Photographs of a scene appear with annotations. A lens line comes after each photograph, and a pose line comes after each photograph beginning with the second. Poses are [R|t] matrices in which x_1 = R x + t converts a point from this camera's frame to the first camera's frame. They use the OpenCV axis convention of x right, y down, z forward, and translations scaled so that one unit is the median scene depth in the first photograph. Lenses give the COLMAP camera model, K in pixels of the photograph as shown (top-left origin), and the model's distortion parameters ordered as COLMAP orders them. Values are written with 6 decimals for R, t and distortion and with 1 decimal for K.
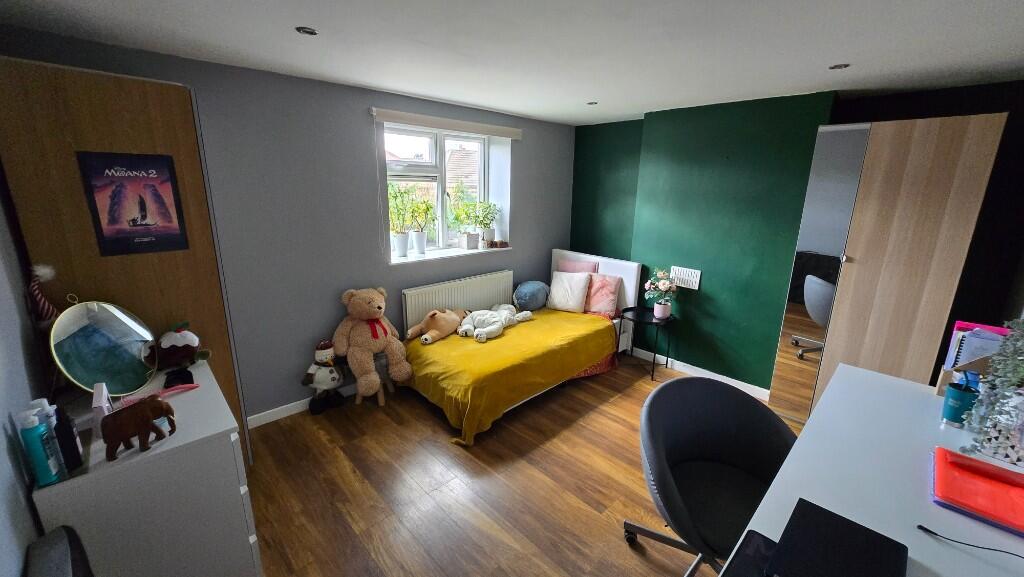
lens RADIAL K [[400.7, 0, 511.6], [0, 400.7, 283.0], [0, 0, 1]] dist [0.002305, 0.000050]
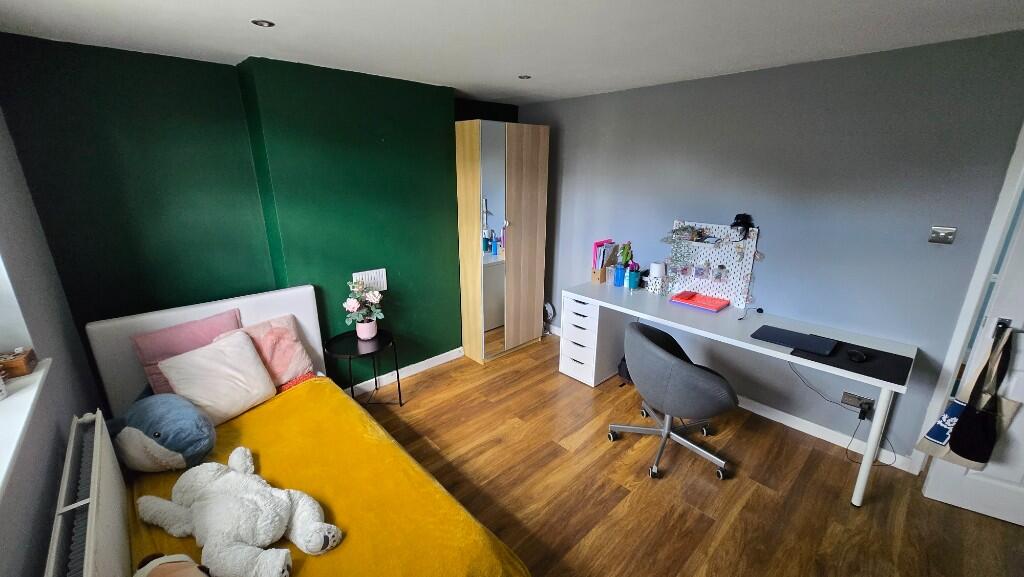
lens RADIAL K [[400.7, 0, 511.6], [0, 400.7, 283.0], [0, 0, 1]] dist [0.002305, 0.000050]
pose [[0.026796, -0.301143, 0.953202, -0.405521], [0.240292, 0.927526, 0.286276, -0.200725], [-0.970331, 0.221376, 0.097217, 0.700710]]
